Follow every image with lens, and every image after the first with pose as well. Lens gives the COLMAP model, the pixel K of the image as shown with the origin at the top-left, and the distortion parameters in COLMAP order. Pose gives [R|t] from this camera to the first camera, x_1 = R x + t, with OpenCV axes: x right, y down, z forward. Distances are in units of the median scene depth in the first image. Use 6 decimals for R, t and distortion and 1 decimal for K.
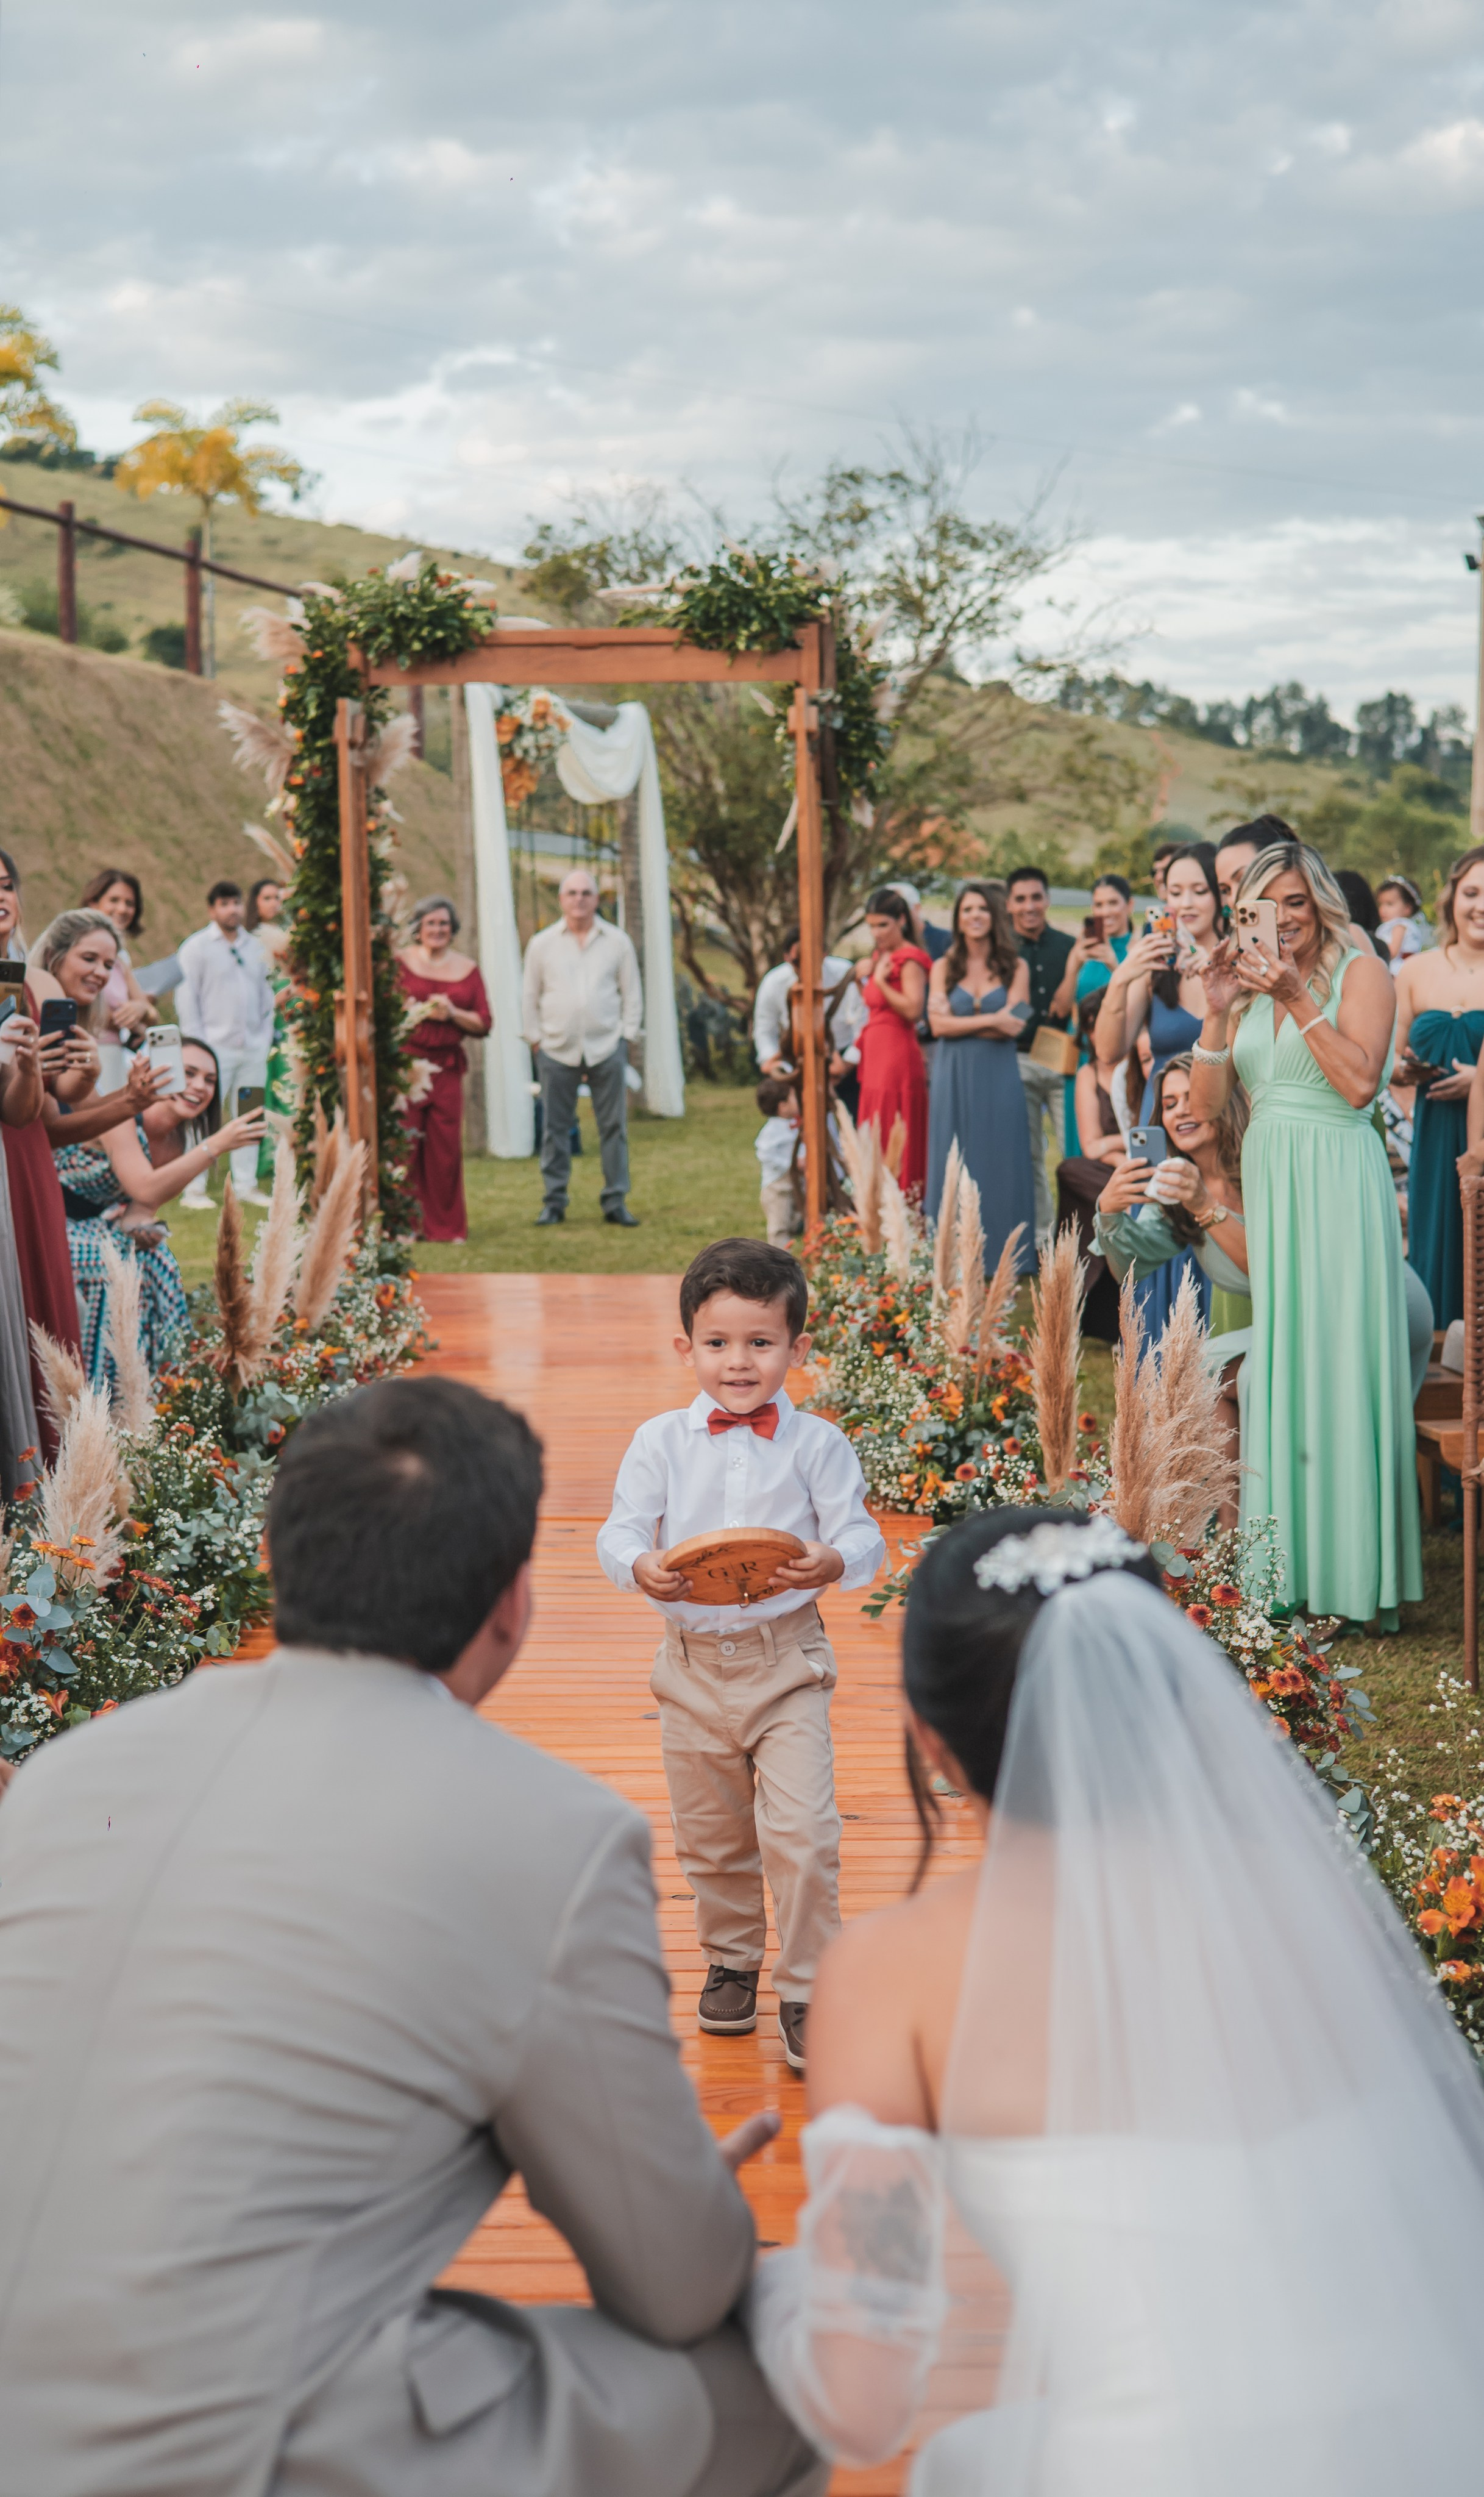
lens RADIAL K [[3879.3, 0, 642.9], [0, 3879.3, 1169.4], [0, 0, 1]] dist [0.043192, 0.047681]
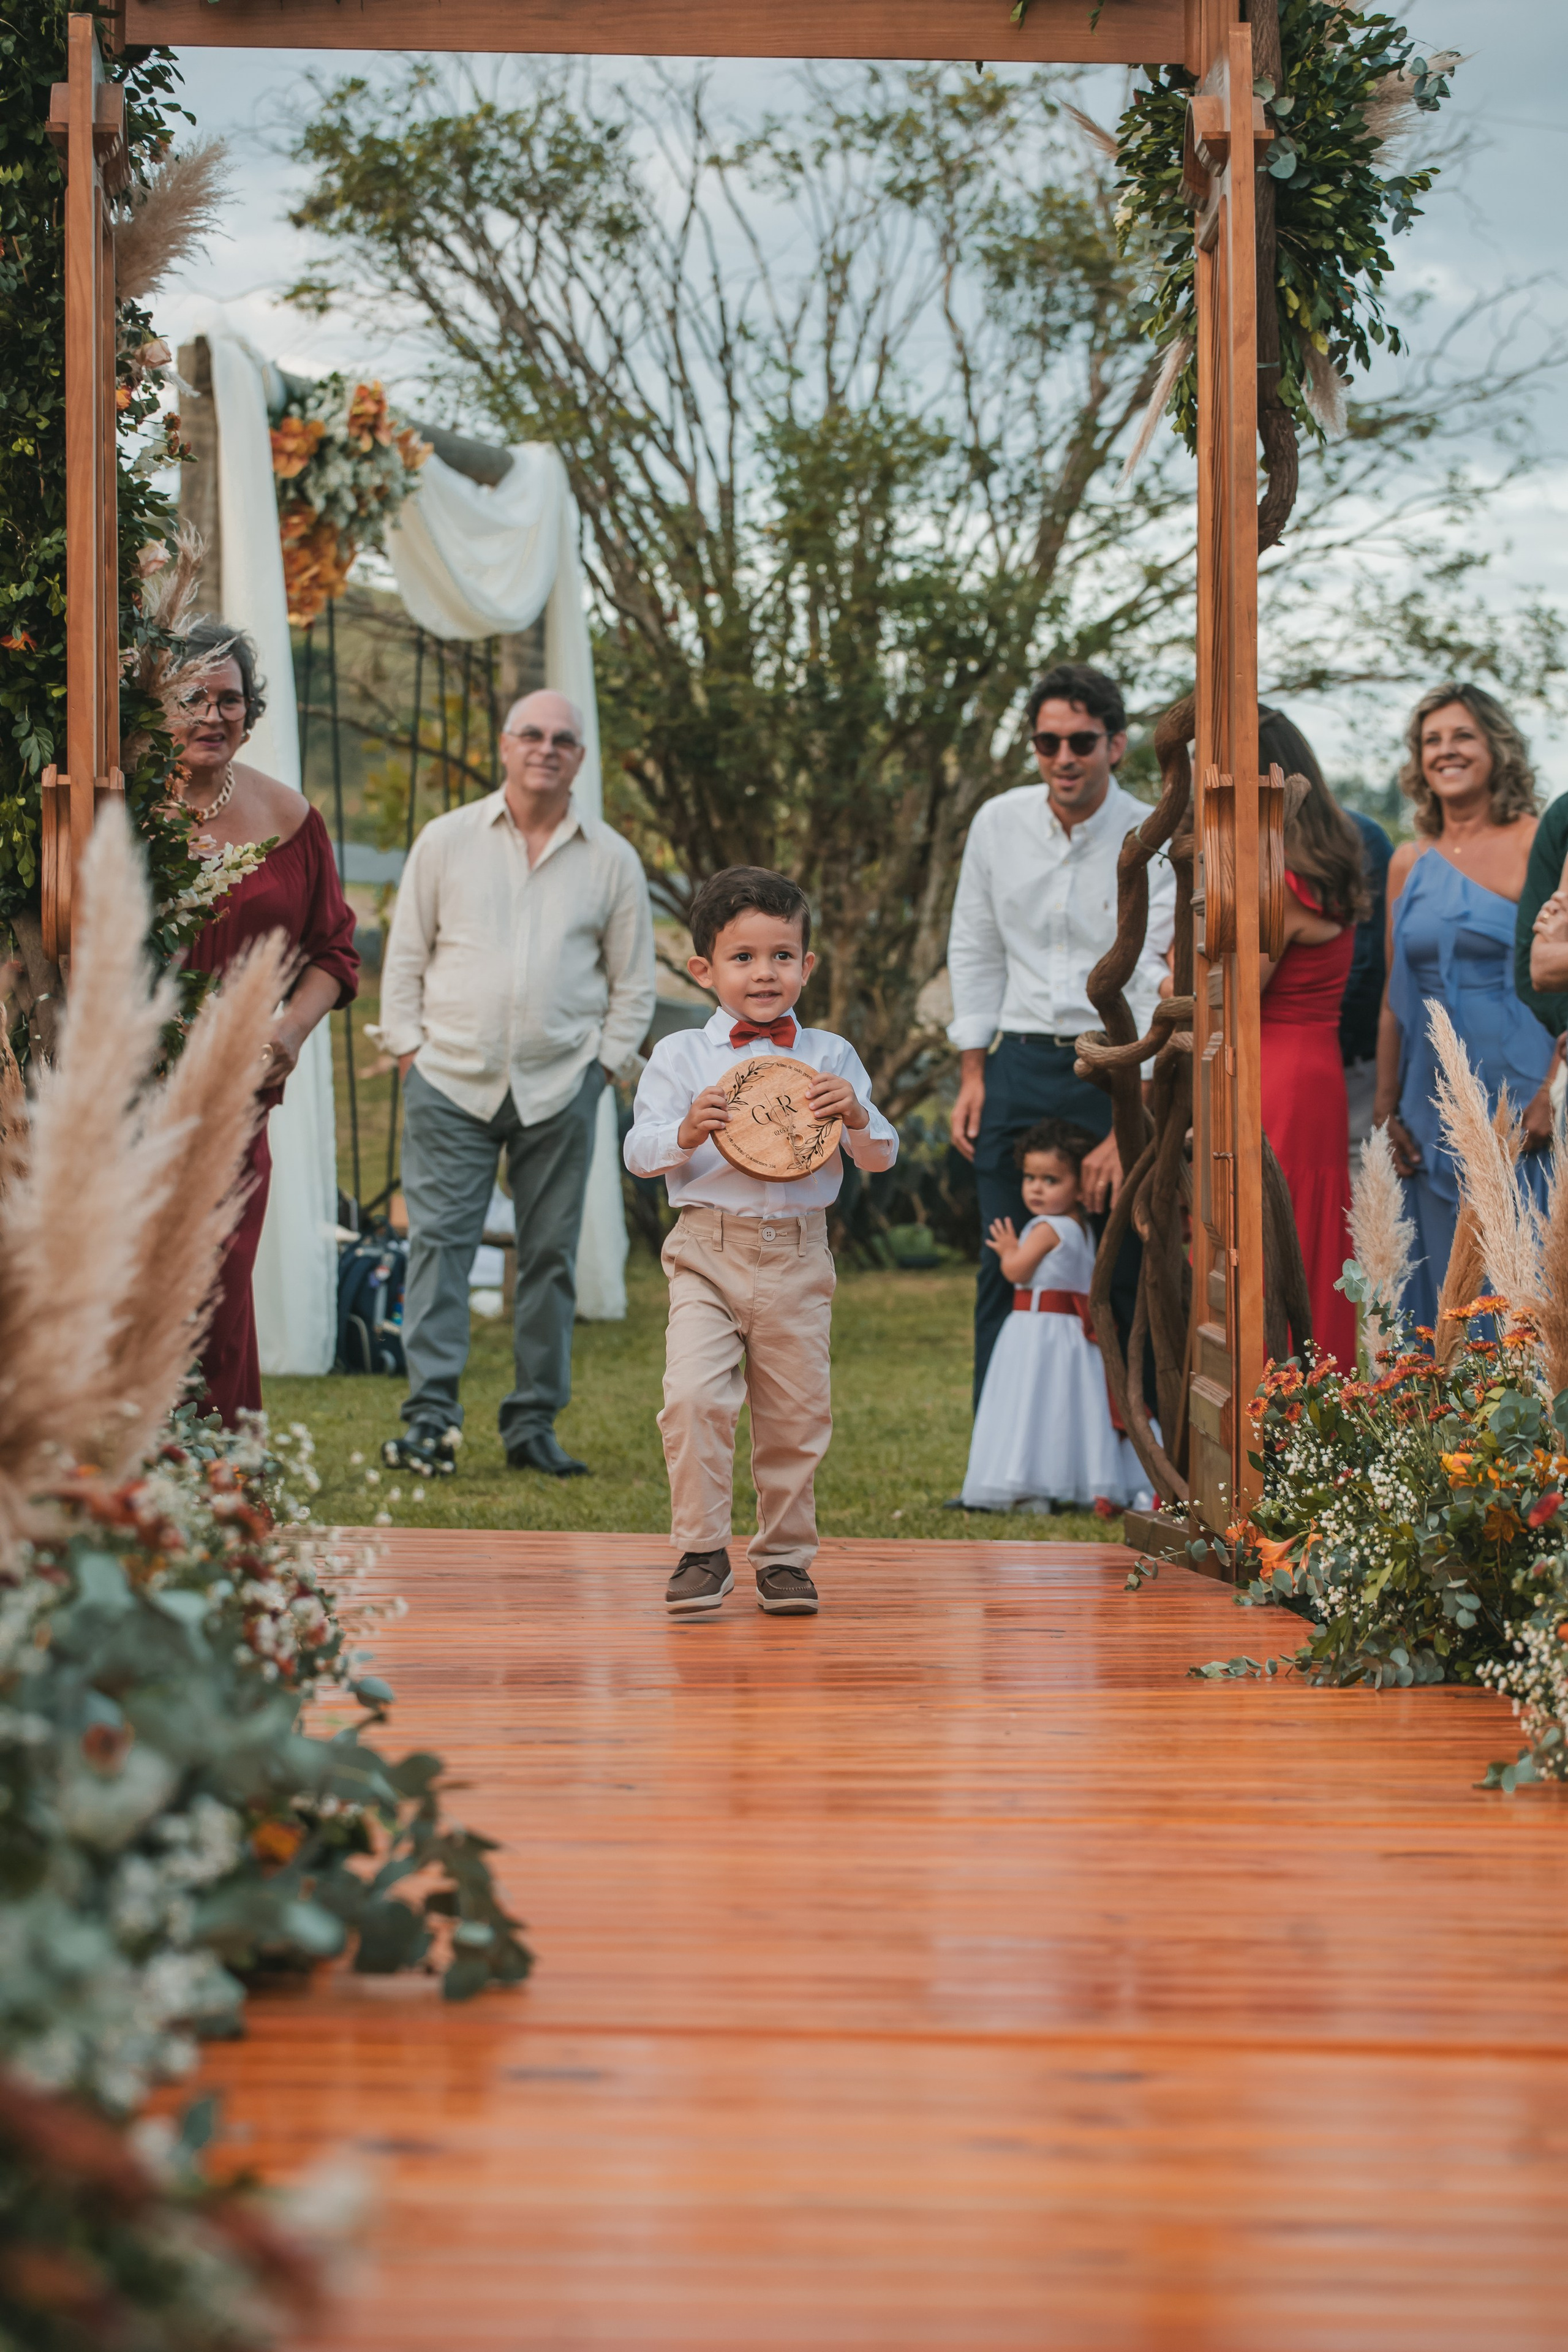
lens RADIAL K [[6707.6, 0, 784.0], [0, 6707.6, 1176.0], [0, 0, 1]] dist [0.065324, 0.854475]
pose [[0.997156, 0.018736, 0.073002, -0.050896], [-0.014032, 0.997824, -0.064419, 0.035855], [-0.074051, 0.063212, 0.995249, 0.311406]]
